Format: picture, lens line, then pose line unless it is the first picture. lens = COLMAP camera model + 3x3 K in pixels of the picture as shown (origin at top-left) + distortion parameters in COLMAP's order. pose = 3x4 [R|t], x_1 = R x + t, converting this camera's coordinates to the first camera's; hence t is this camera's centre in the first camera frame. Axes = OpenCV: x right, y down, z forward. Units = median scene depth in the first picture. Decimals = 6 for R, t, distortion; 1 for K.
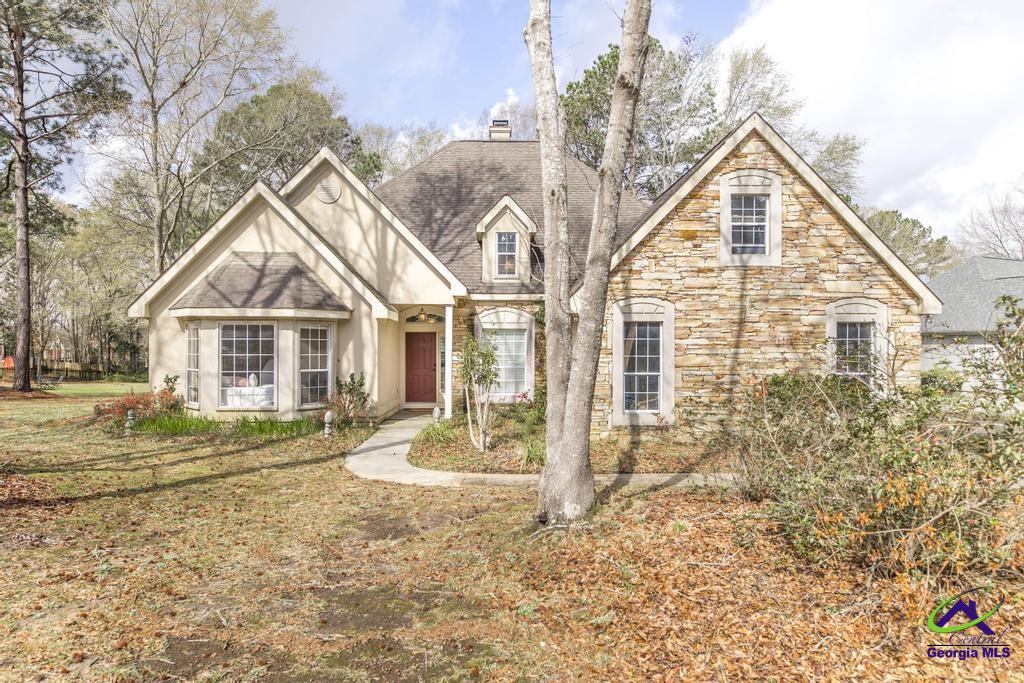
lens RADIAL K [[640.0, 0, 512.6], [0, 640.0, 340.6], [0, 0, 1]] dist [-0.006403, -0.000371]
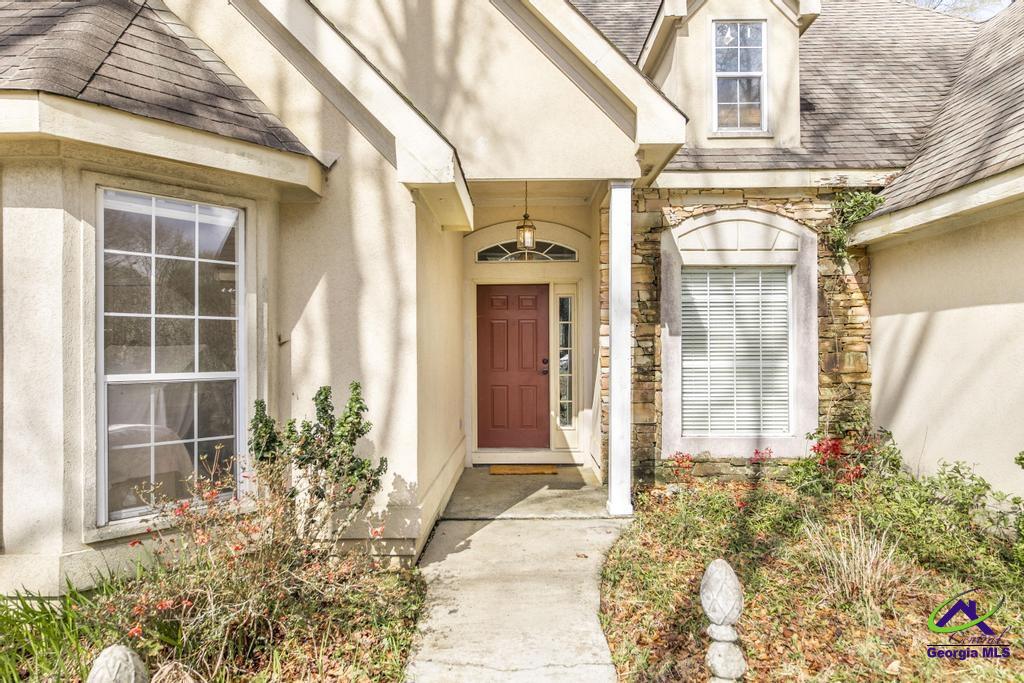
lens RADIAL K [[640.0, 0, 513.9], [0, 640.0, 350.2], [0, 0, 1]] dist [-0.006403, -0.000371]
pose [[0.998831, -0.009342, -0.047429, -0.158226], [0.009860, 0.999894, 0.010684, 0.033609], [0.047324, -0.011139, 0.998817, 0.740226]]
